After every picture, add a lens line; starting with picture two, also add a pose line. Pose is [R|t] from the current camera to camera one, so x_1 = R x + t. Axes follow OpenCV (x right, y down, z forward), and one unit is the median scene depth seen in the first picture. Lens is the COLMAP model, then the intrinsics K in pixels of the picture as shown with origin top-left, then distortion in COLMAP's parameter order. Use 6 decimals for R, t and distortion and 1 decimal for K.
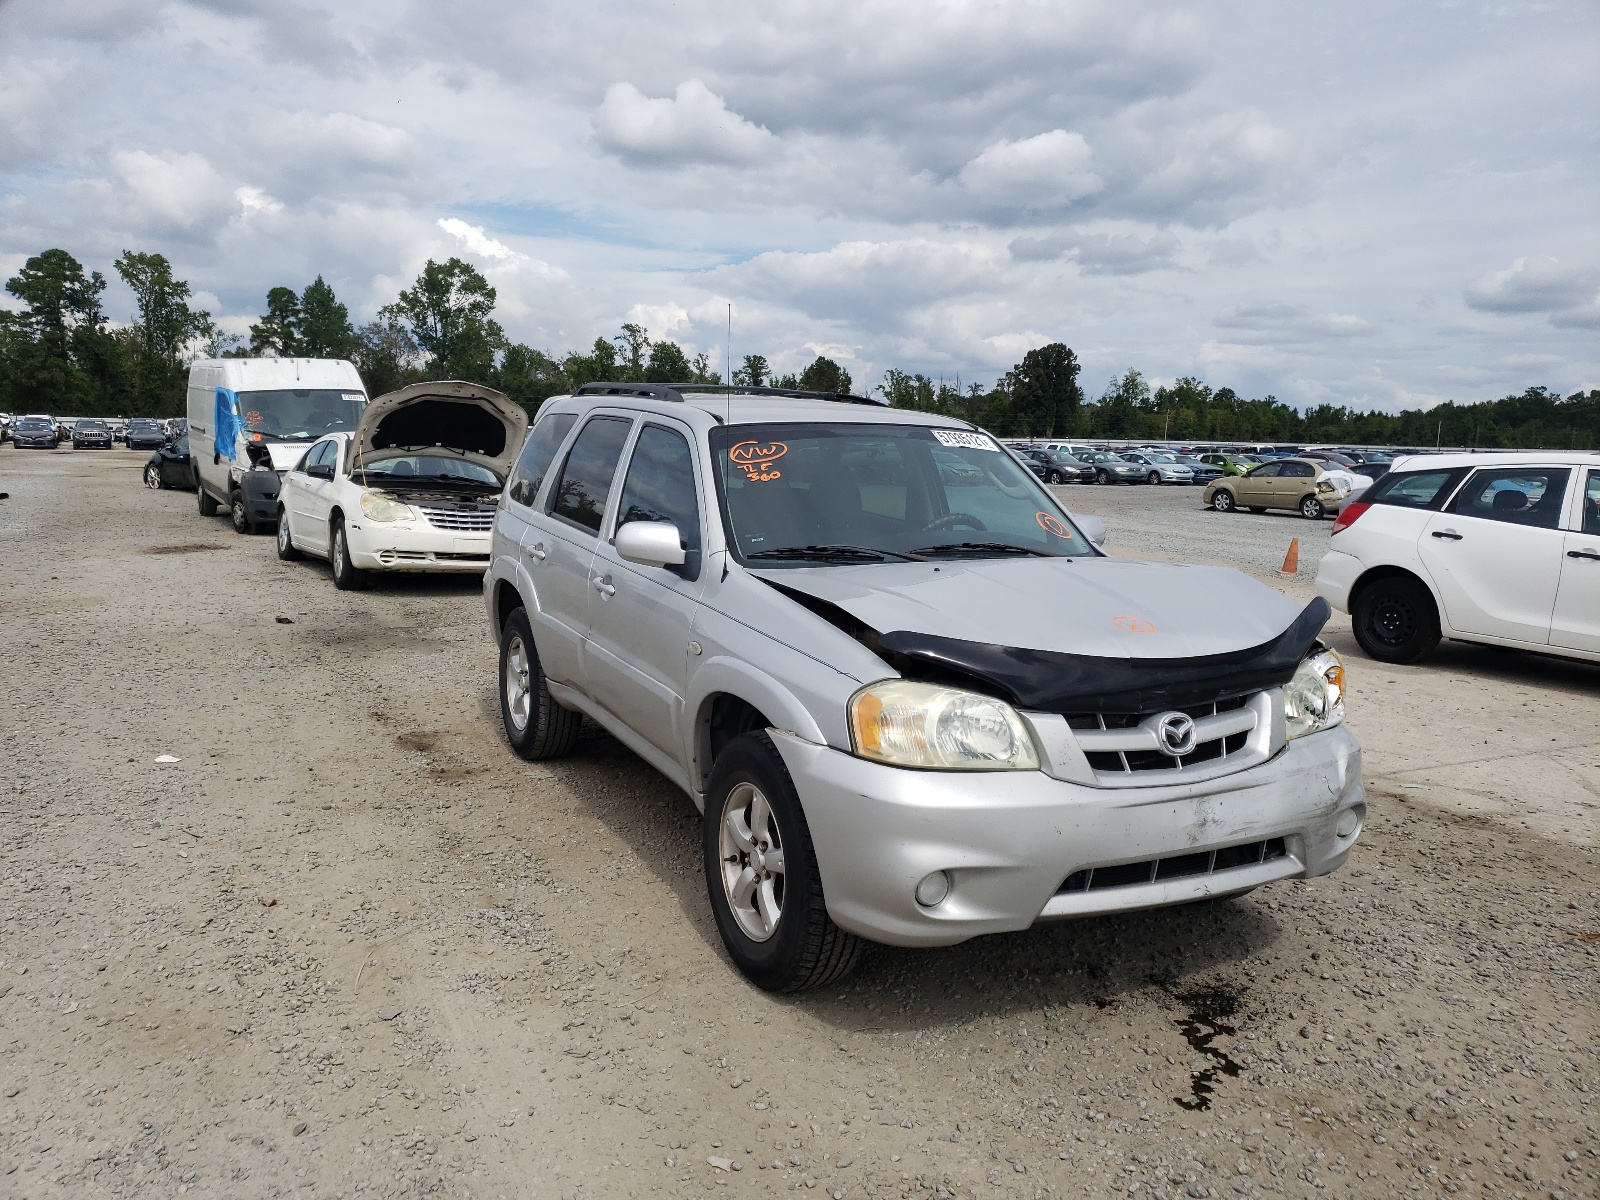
lens RADIAL K [[1189.1, 0, 802.1], [0, 1189.1, 556.1], [0, 0, 1]] dist [0.000245, 0.002885]
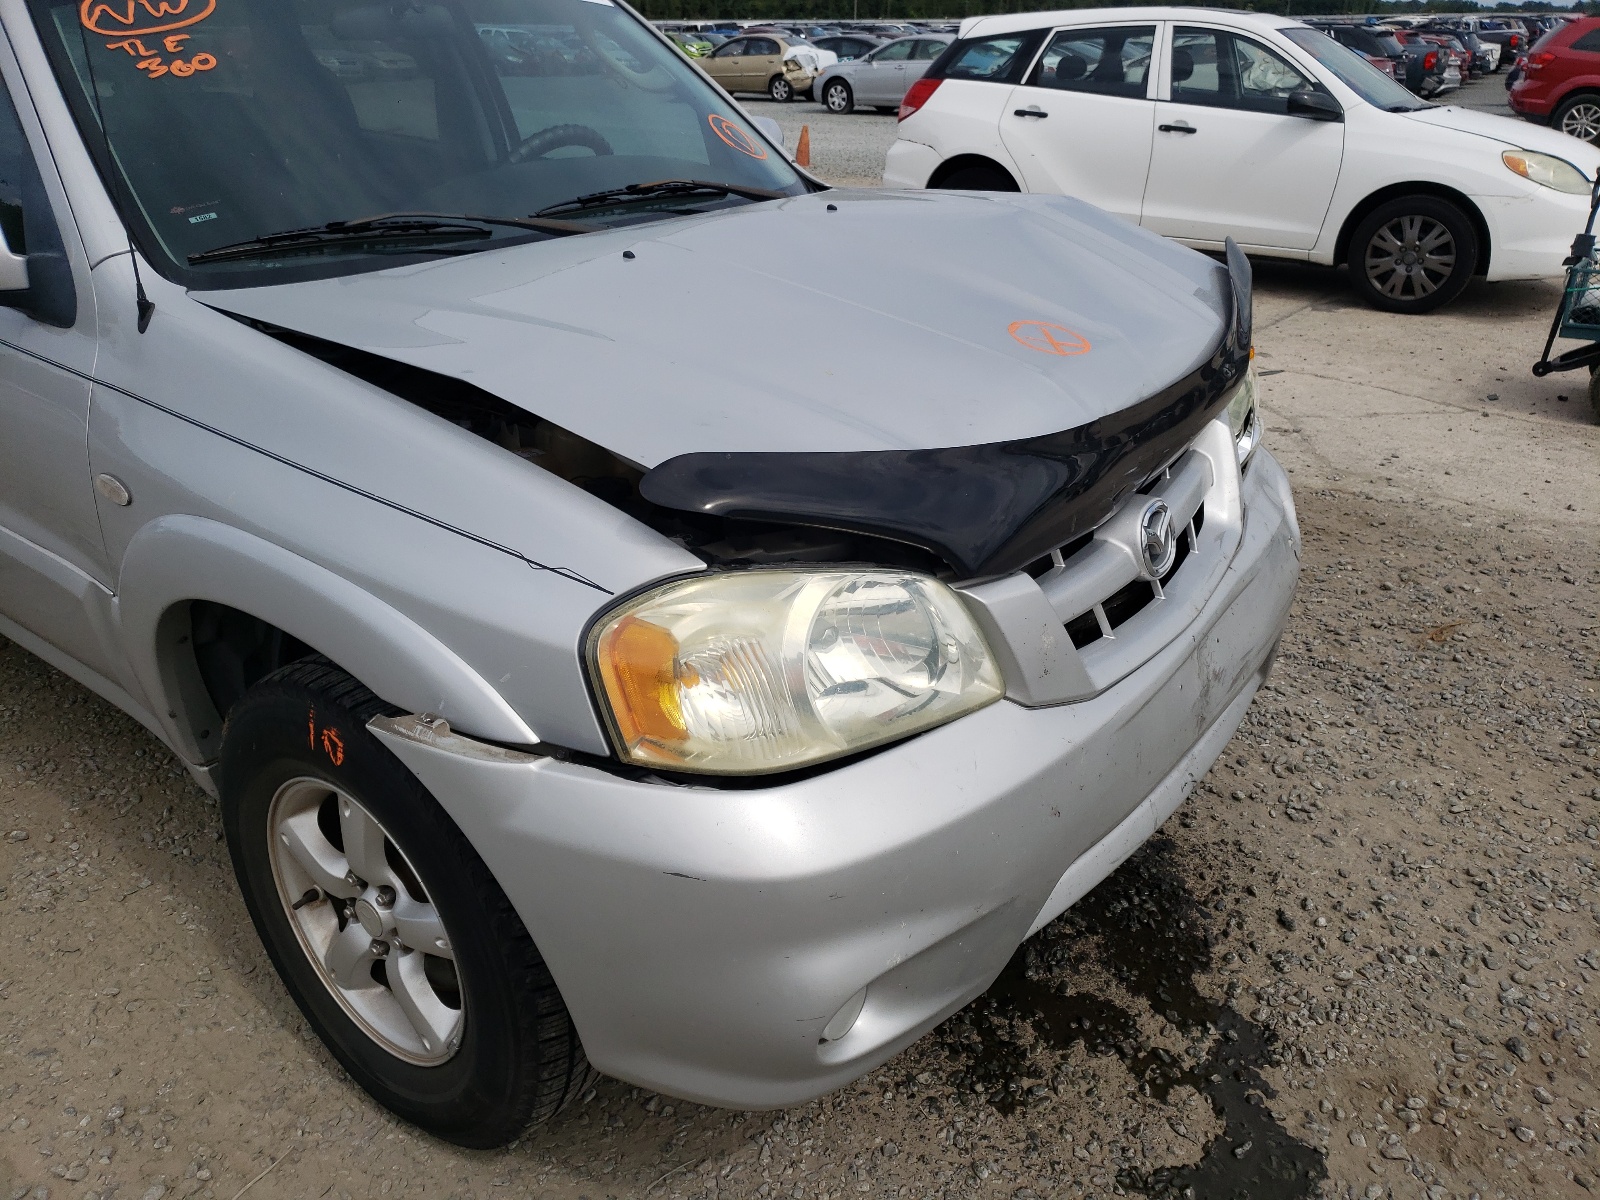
lens RADIAL K [[1189.1, 0, 802.1], [0, 1189.1, 556.1], [0, 0, 1]] dist [0.000245, 0.002885]
pose [[0.897936, -0.202504, 0.390773, -0.035193], [0.067692, 0.940843, 0.332012, -0.026544], [-0.434890, -0.271673, 0.858524, 0.472921]]
